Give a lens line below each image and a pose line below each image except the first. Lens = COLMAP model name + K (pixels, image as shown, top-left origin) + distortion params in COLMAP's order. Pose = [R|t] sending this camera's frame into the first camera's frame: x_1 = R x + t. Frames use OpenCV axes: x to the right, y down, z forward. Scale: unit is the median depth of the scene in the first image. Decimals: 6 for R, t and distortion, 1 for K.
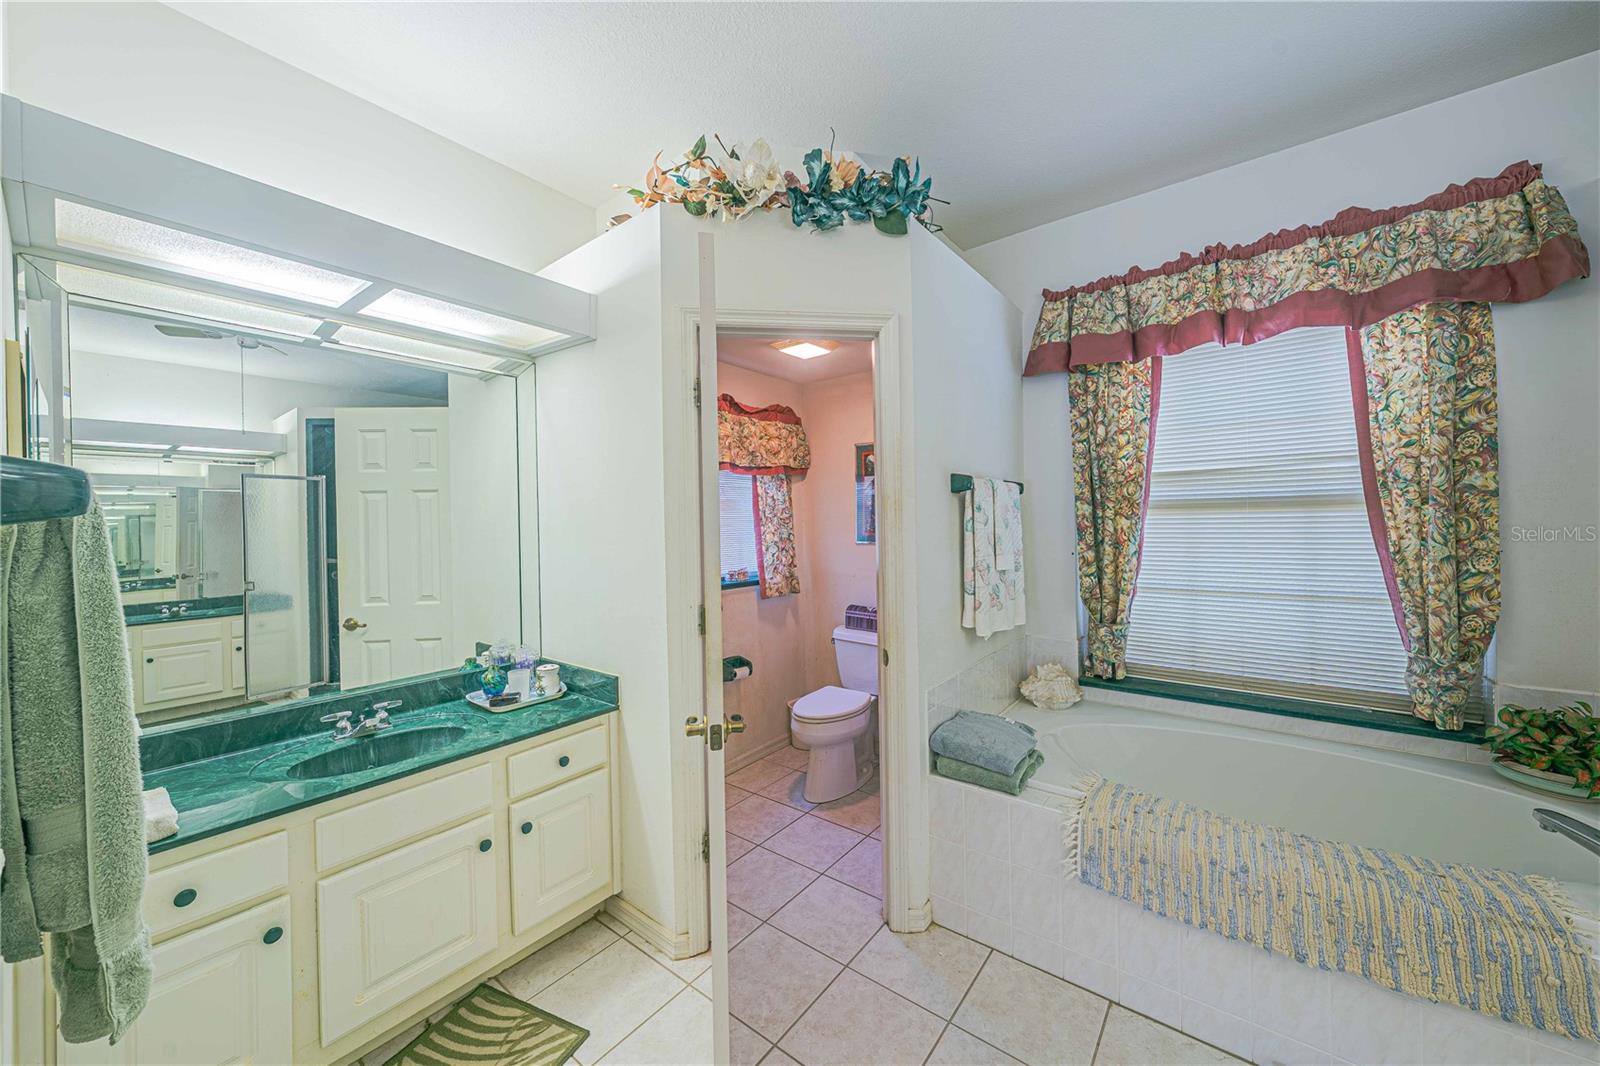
lens RADIAL K [[550.4, 0, 792.3], [0, 550.4, 533.7], [0, 0, 1]] dist [-0.001597, -0.000076]
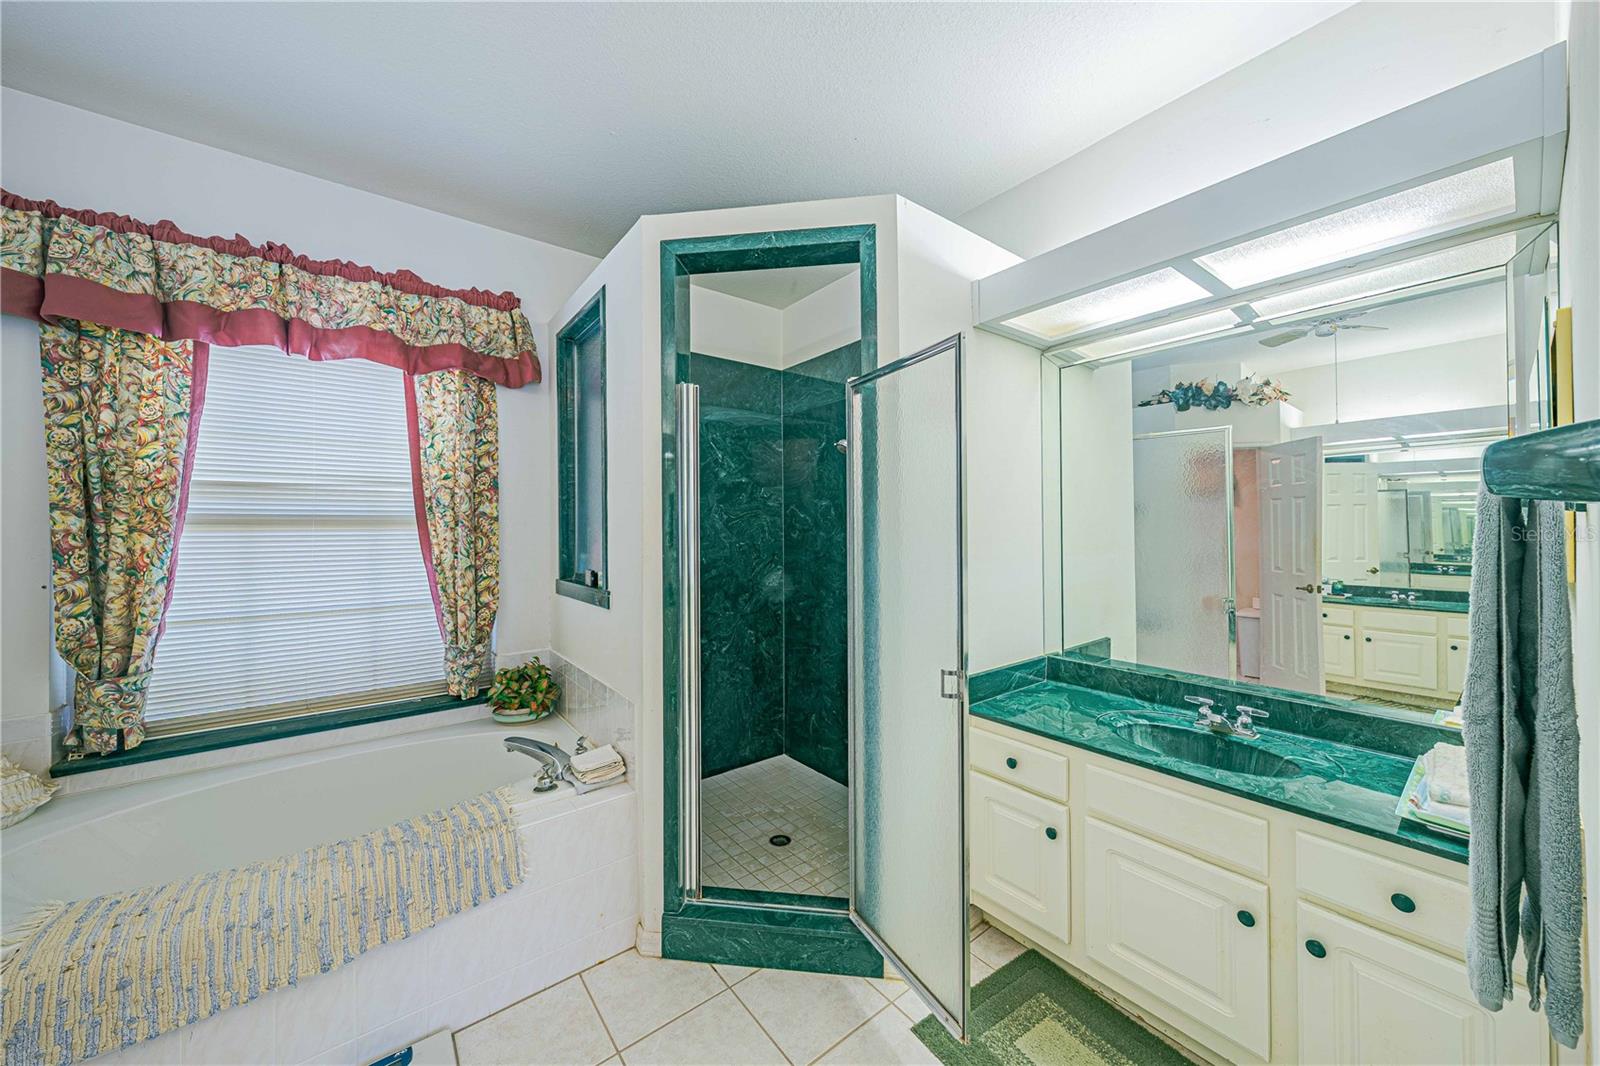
lens RADIAL K [[550.4, 0, 792.3], [0, 550.4, 533.7], [0, 0, 1]] dist [-0.001597, -0.000076]
pose [[0.272174, 0.006402, 0.962227, 0.122209], [0.021446, 0.999689, -0.012717, -0.001856], [-0.962009, 0.024098, 0.271952, -0.093207]]
